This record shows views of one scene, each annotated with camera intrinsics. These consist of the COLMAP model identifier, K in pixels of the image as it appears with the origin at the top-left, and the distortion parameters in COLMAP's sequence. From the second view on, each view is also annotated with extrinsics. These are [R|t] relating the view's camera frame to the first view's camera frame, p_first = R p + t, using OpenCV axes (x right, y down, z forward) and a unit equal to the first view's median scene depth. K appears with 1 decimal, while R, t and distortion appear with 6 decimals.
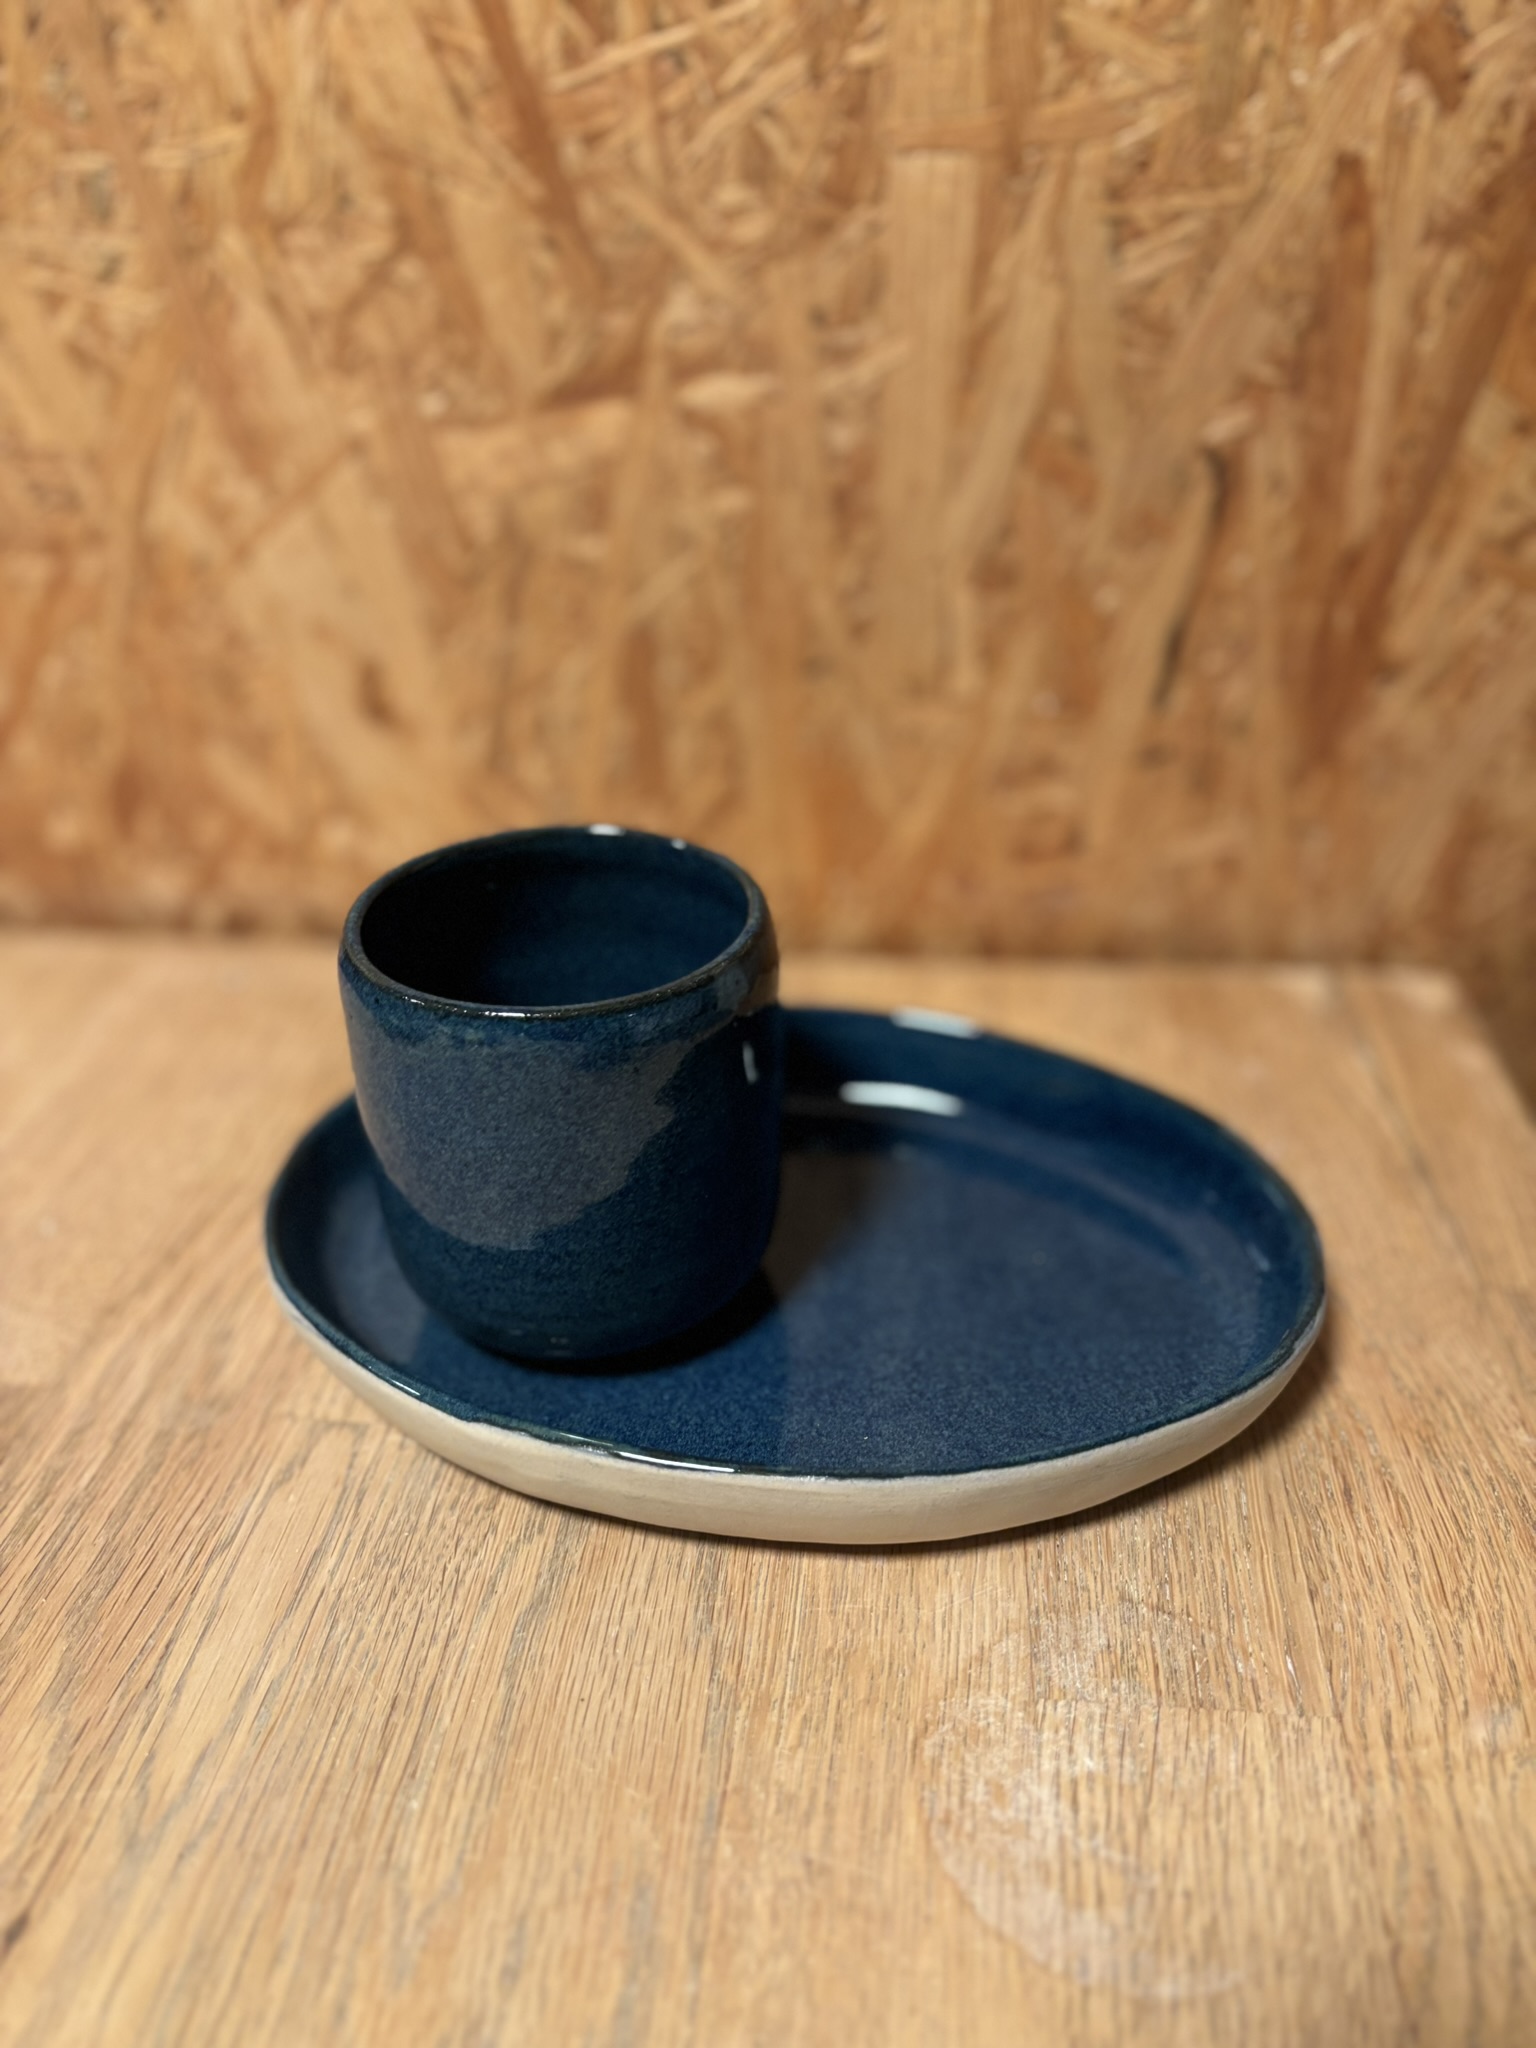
lens RADIAL K [[1600.6, 0, 771.9], [0, 1600.6, 1029.7], [0, 0, 1]] dist [0.008848, -0.013145]
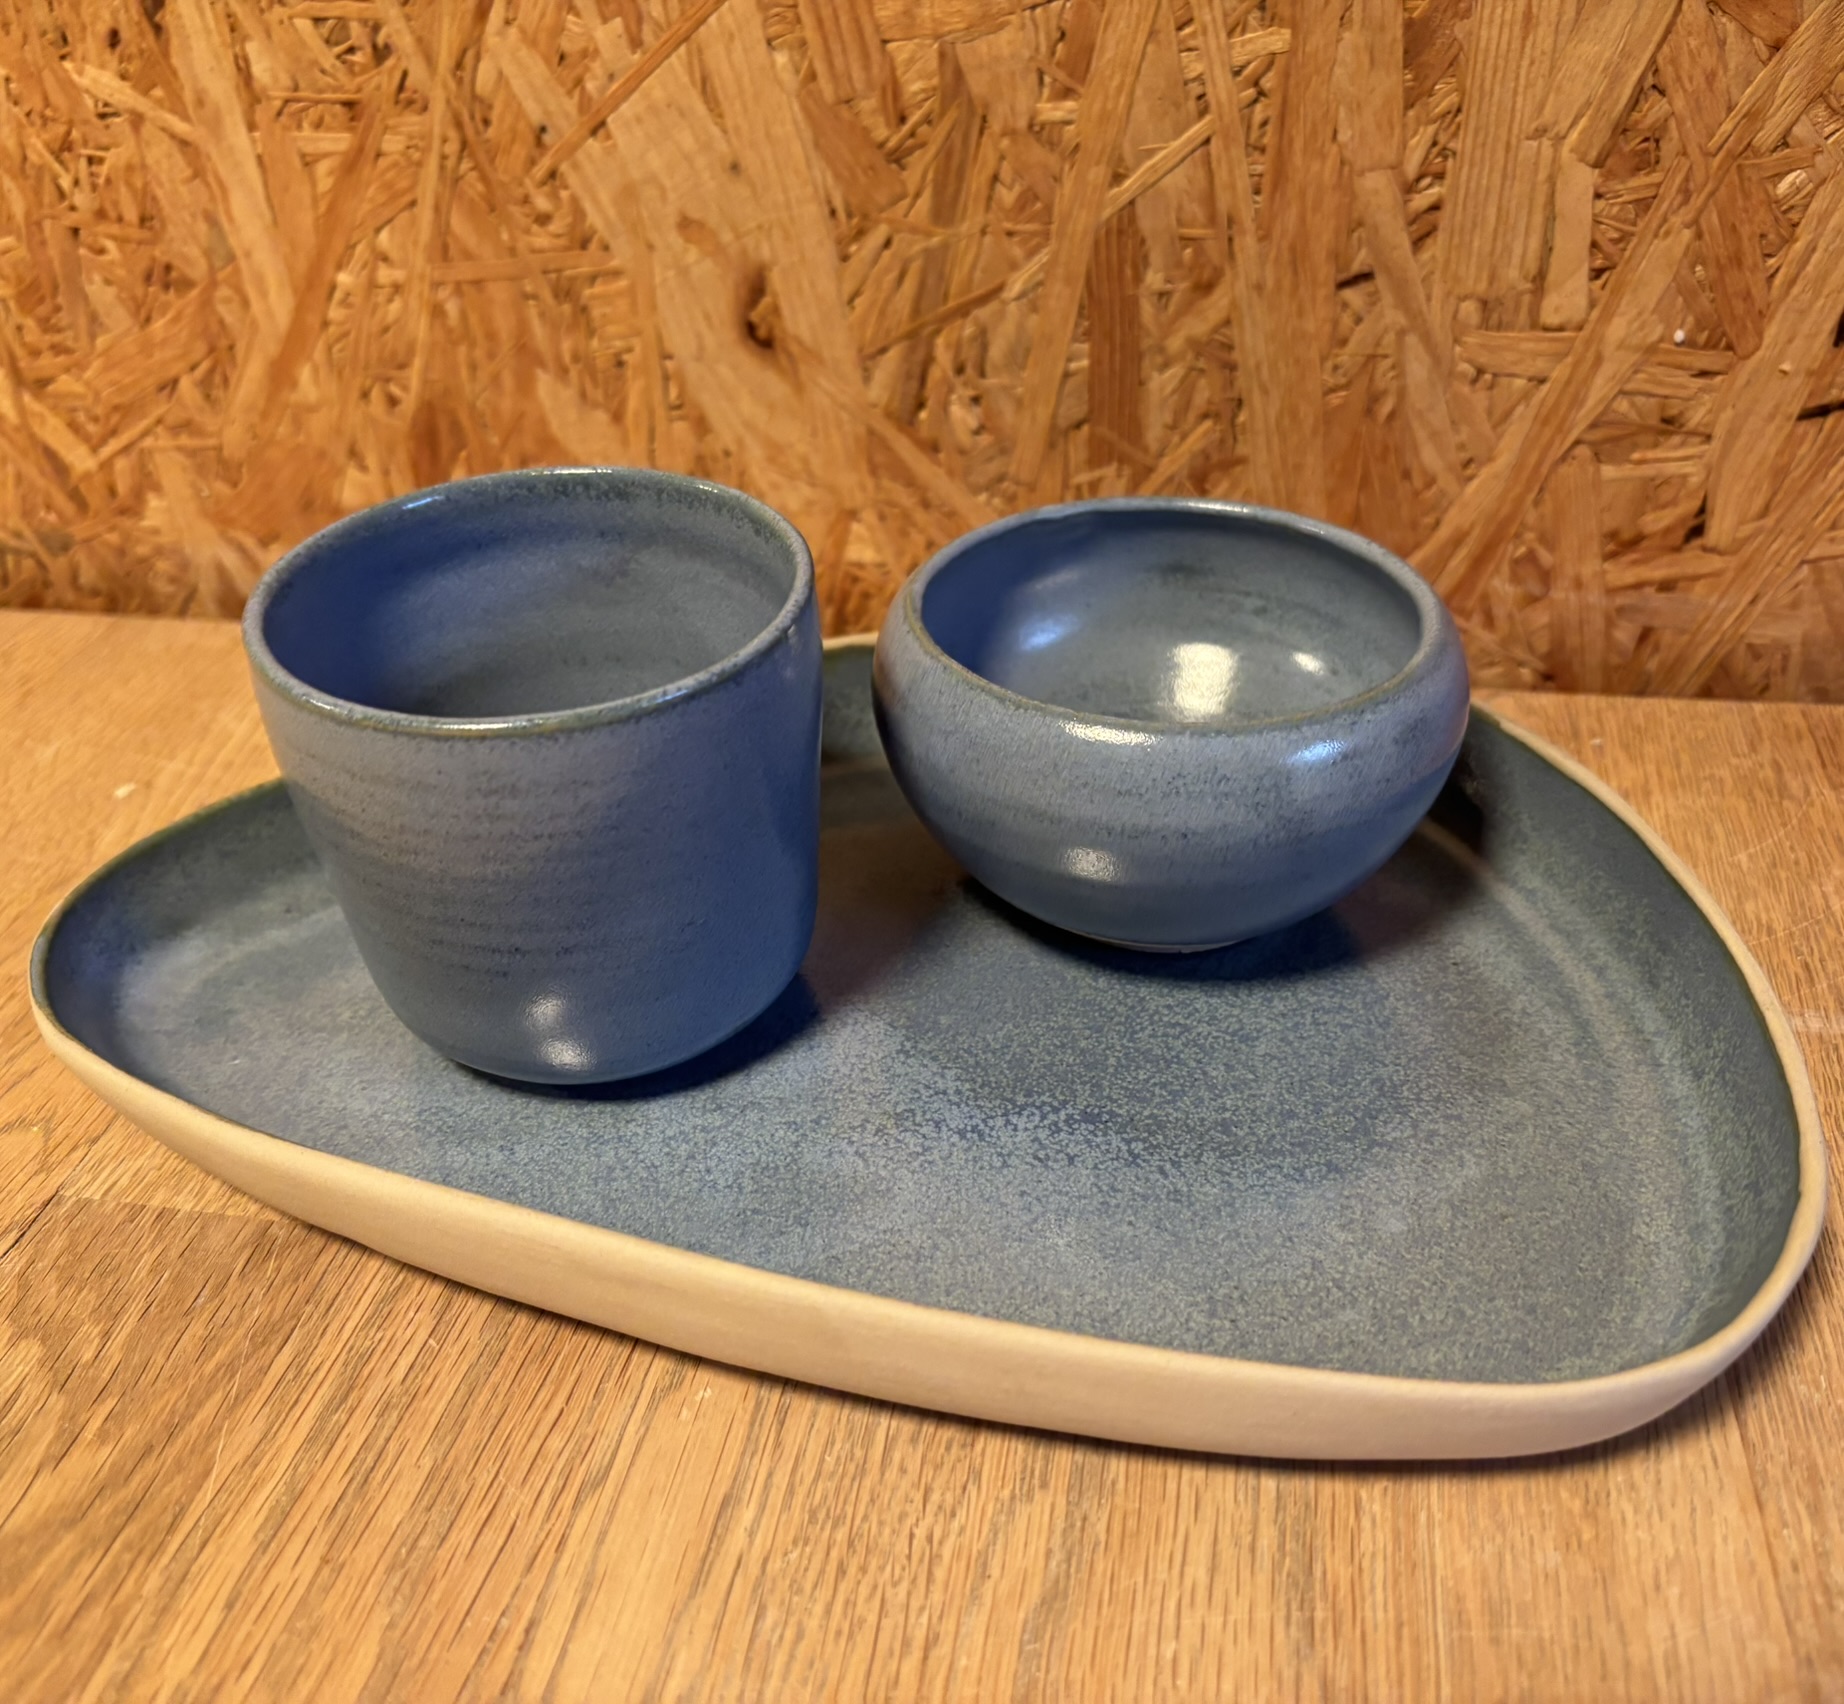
lens RADIAL K [[1745.6, 0, 931.8], [0, 1745.6, 855.7], [0, 0, 1]] dist [-0.039874, 0.008547]
pose [[0.997068, 0.033673, -0.068717, -0.156632], [-0.030090, 0.998166, 0.052527, 0.003114], [0.070359, -0.050305, 0.996252, 0.271971]]
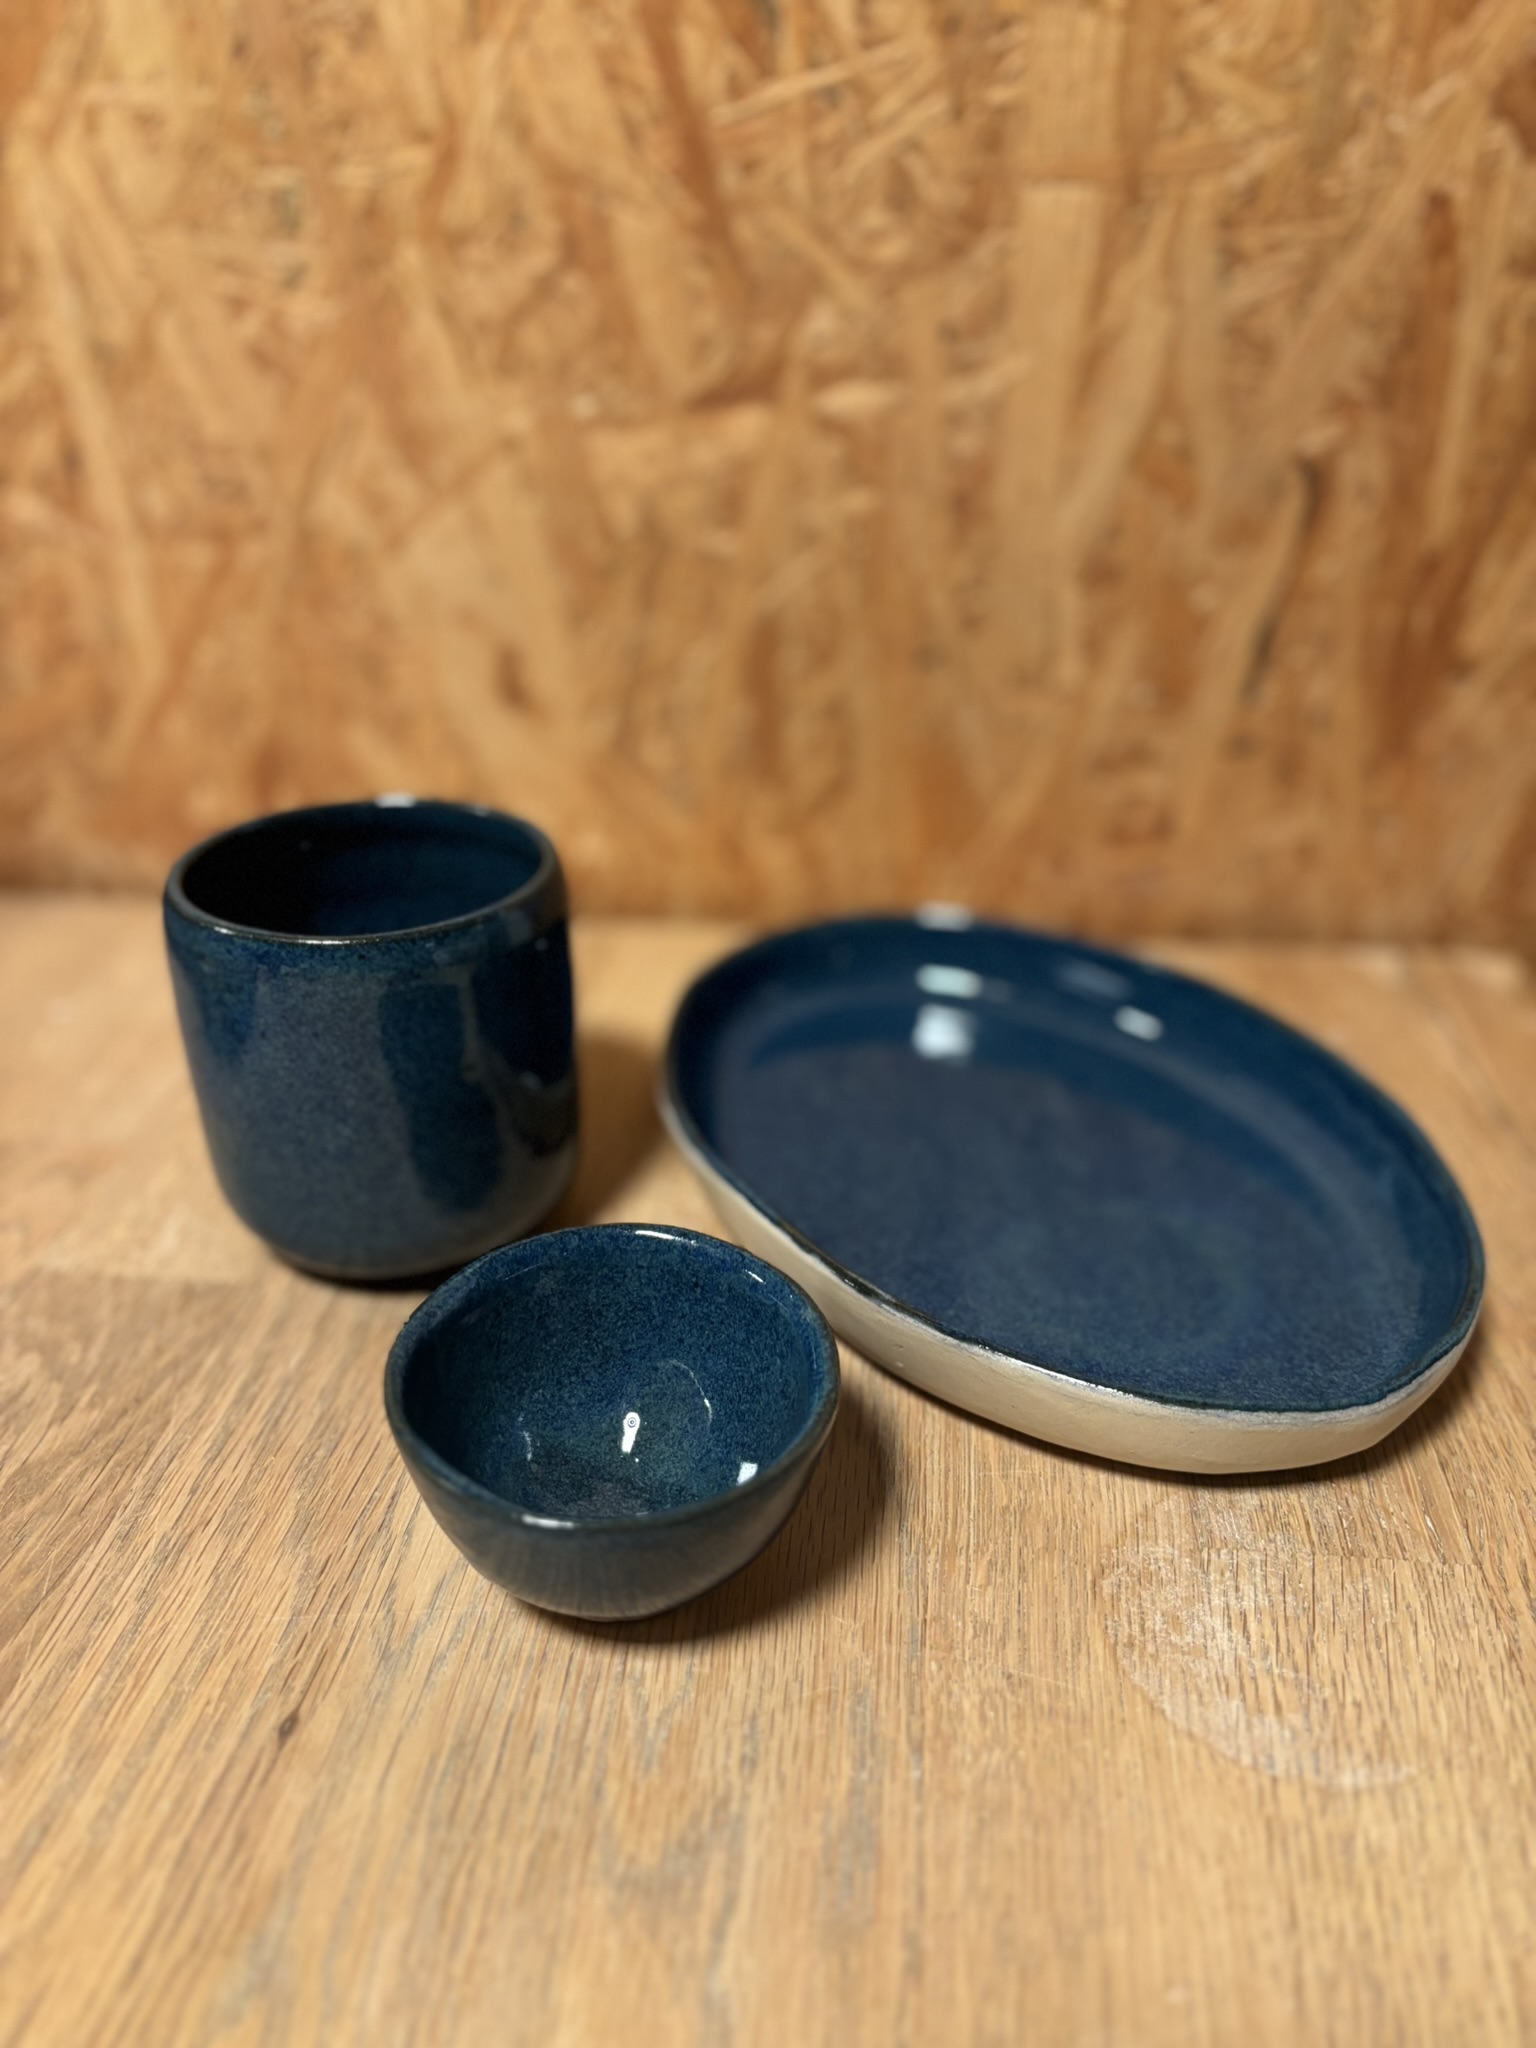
lens RADIAL K [[1611.7, 0, 768.7], [0, 1611.7, 1032.5], [0, 0, 1]] dist [-0.004947, 0.012206]
pose [[0.999810, 0.014556, 0.012981, -0.138331], [-0.013956, 0.998881, -0.045190, 0.113636], [-0.013624, 0.045000, 0.998894, -0.098733]]
